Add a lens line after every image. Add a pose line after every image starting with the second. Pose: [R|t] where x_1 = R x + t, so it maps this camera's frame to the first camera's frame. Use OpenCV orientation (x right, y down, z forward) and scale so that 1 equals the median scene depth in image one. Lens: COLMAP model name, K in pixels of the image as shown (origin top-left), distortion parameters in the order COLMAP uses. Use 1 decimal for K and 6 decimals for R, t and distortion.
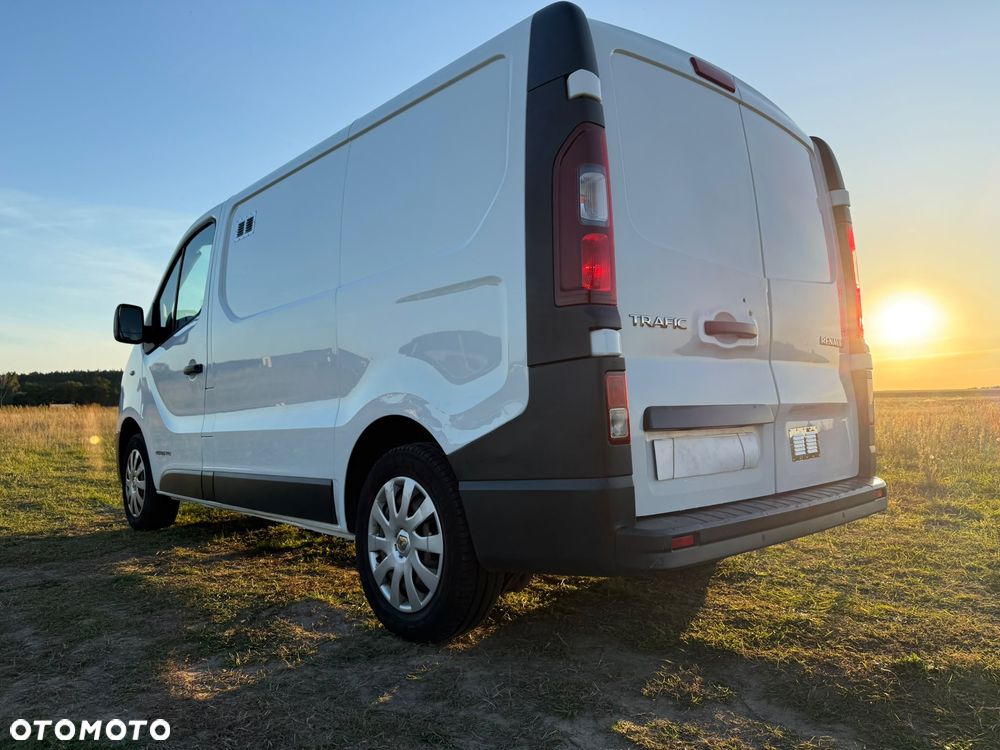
lens RADIAL K [[714.2, 0, 497.0], [0, 714.2, 374.5], [0, 0, 1]] dist [0.028974, -0.036167]
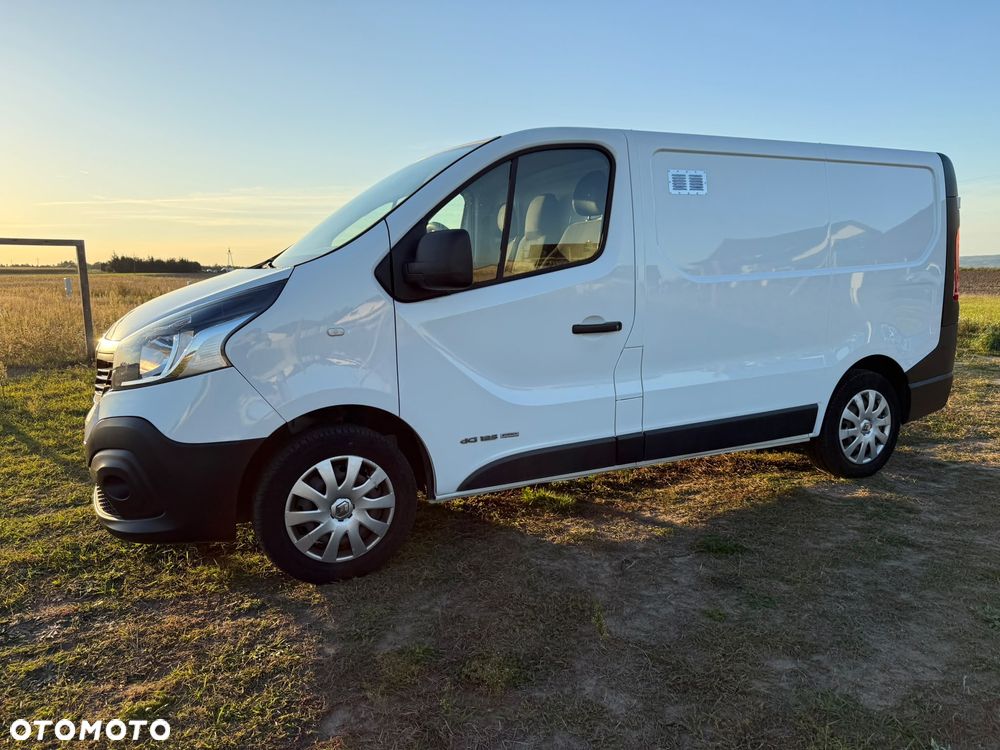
lens RADIAL K [[714.2, 0, 497.1], [0, 714.2, 365.7], [0, 0, 1]] dist [0.028974, -0.036167]
pose [[0.267076, -0.143750, 0.952894, -2.049559], [-0.058838, 0.984535, 0.165014, -0.153277], [-0.961878, -0.100137, 0.254488, 1.442520]]
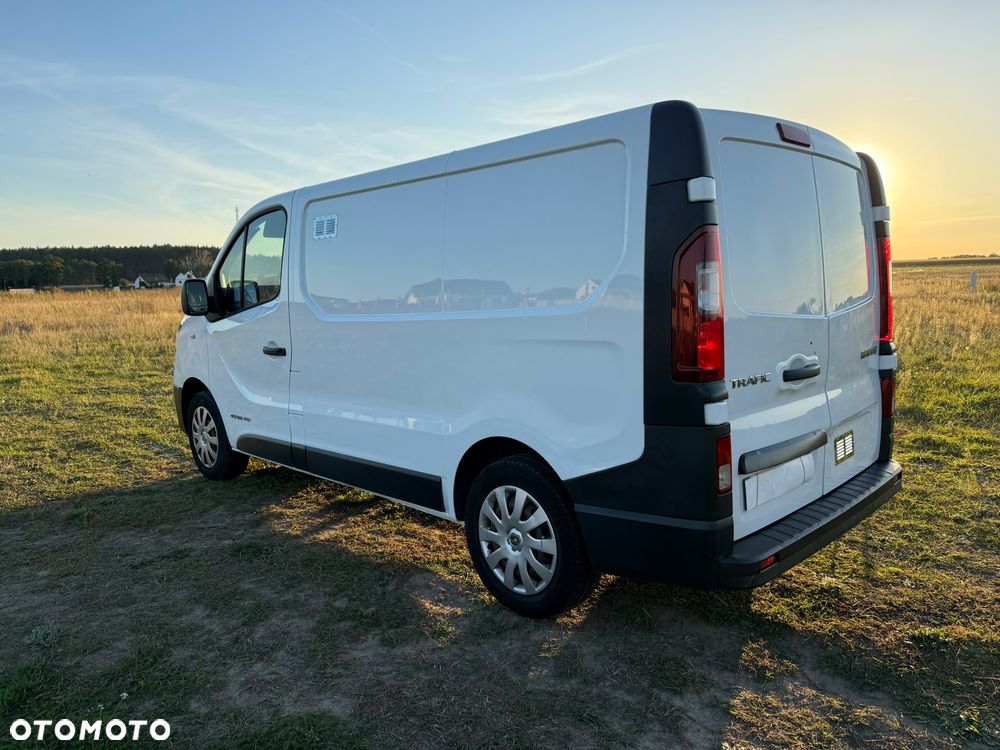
lens RADIAL K [[714.2, 0, 491.8], [0, 714.2, 375.5], [0, 0, 1]] dist [0.028974, -0.036167]
pose [[0.999131, -0.015803, 0.038566, -0.217804], [0.008747, 0.984225, 0.176706, -0.256202], [-0.040750, -0.176215, 0.983508, -0.141909]]
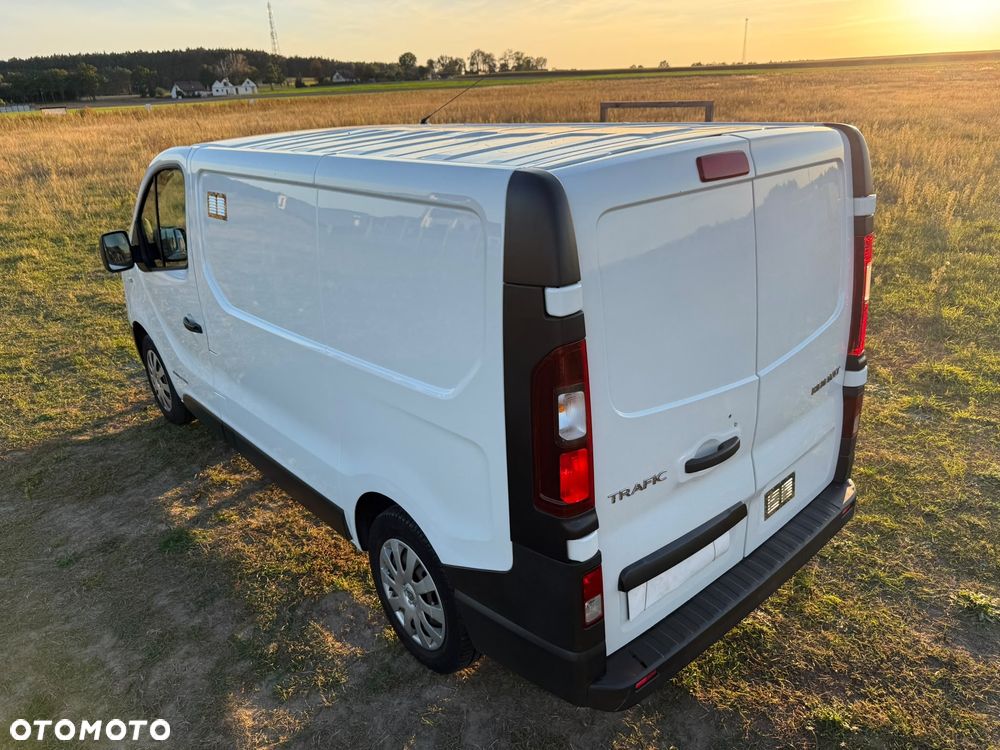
lens RADIAL K [[714.2, 0, 502.4], [0, 714.2, 370.4], [0, 0, 1]] dist [0.028974, -0.036167]
pose [[0.999479, -0.021000, -0.024494, 0.050912], [0.029287, 0.909019, 0.415725, -0.568317], [0.013535, -0.416226, 0.909160, 0.111933]]
